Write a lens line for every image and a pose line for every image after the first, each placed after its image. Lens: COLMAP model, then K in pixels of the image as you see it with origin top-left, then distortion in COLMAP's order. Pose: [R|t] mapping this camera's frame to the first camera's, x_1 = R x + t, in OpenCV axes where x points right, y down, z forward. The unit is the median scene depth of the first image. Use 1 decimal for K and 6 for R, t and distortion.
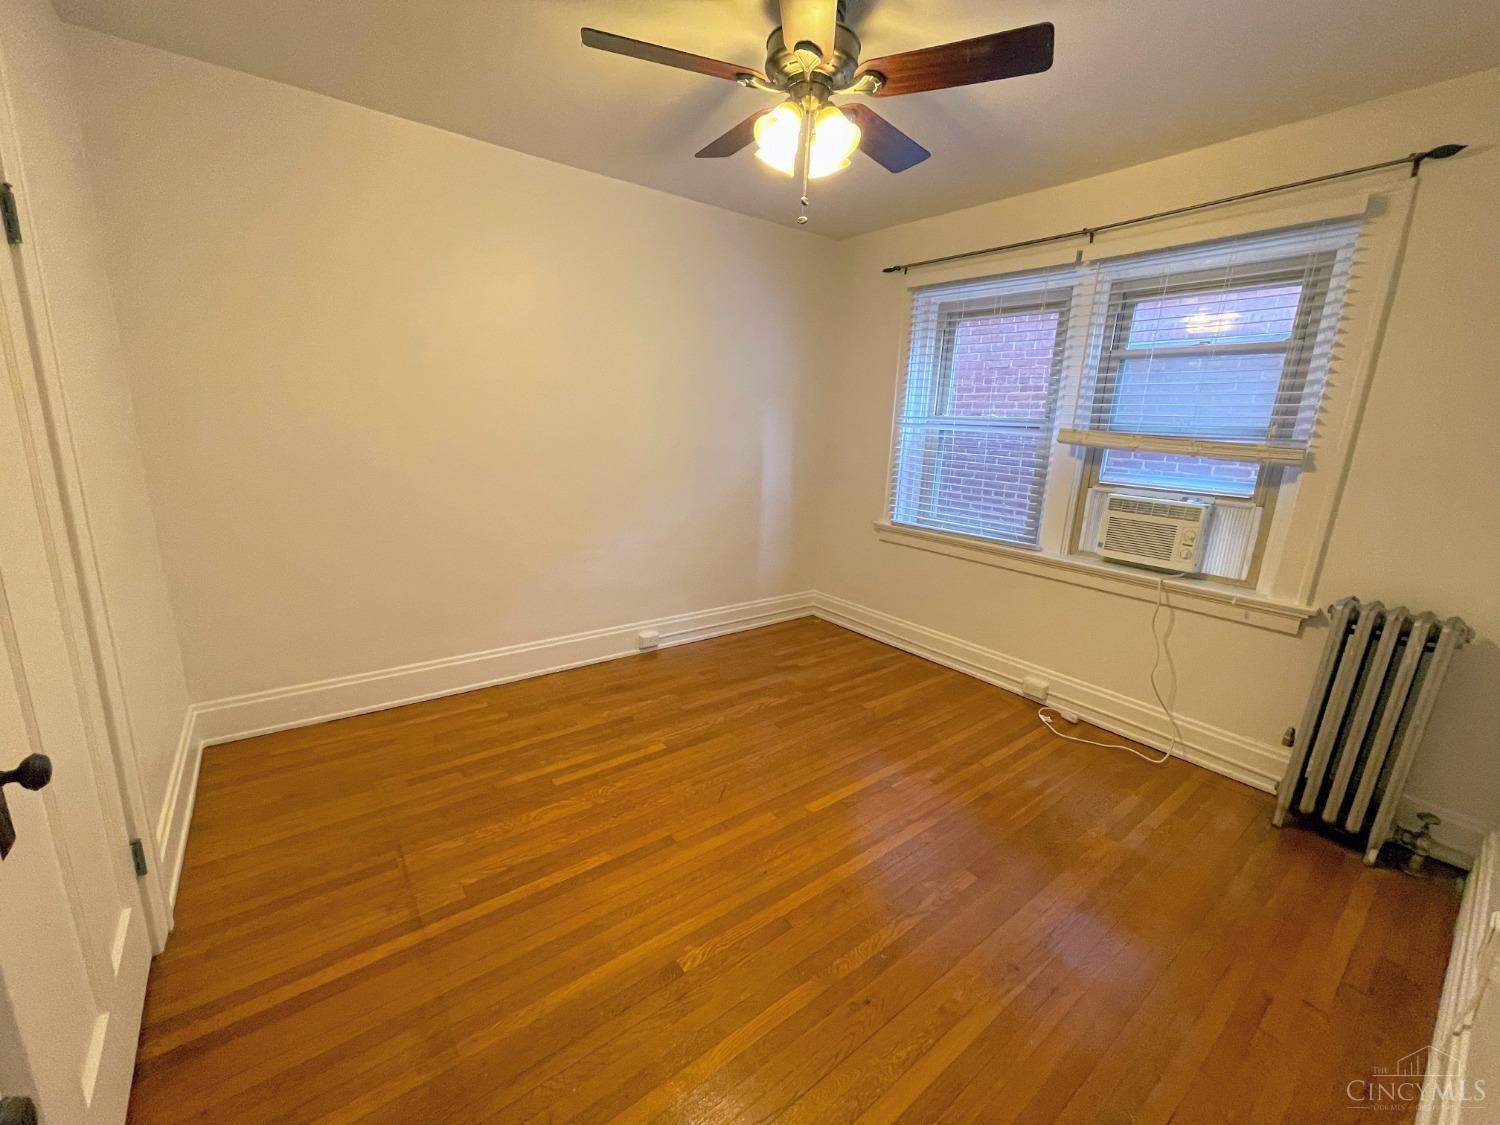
lens RADIAL K [[609.5, 0, 744.8], [0, 609.5, 562.7], [0, 0, 1]] dist [-0.000764, -0.000044]
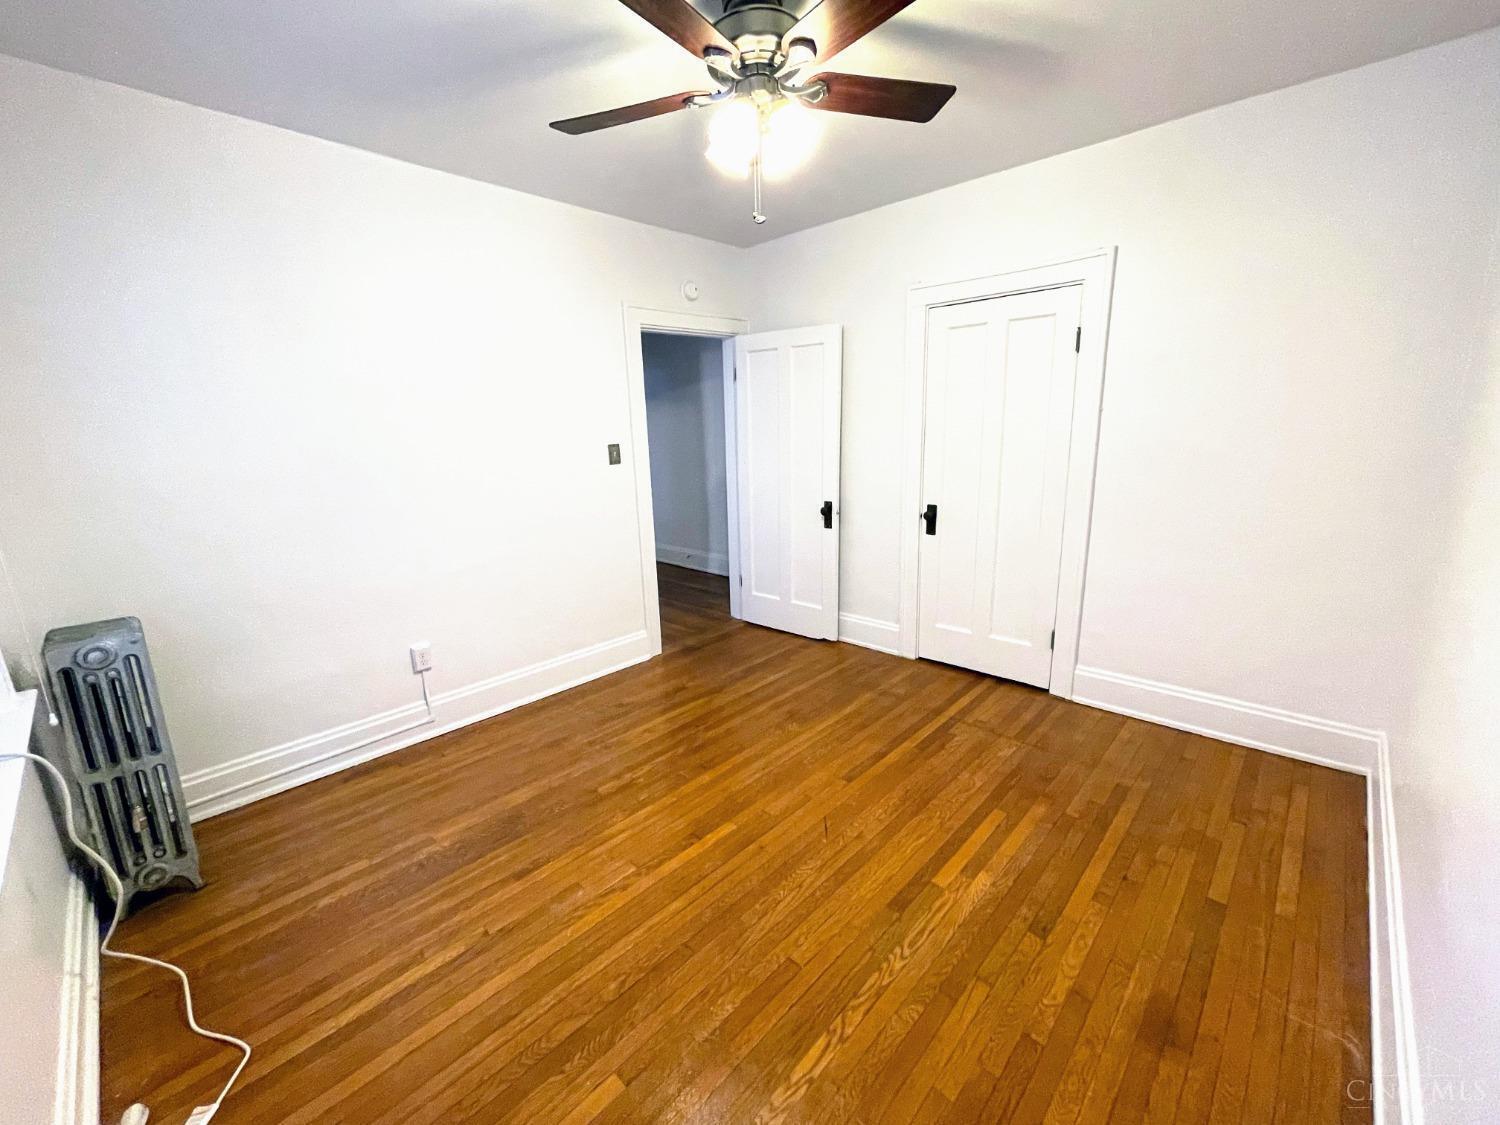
lens RADIAL K [[609.5, 0, 745.4], [0, 609.5, 556.6], [0, 0, 1]] dist [-0.000764, -0.000044]
pose [[-0.988218, 0.019791, -0.151765, 0.230373], [-0.047880, 0.901853, 0.429381, -0.408204], [0.145368, 0.431589, -0.890280, 1.721460]]
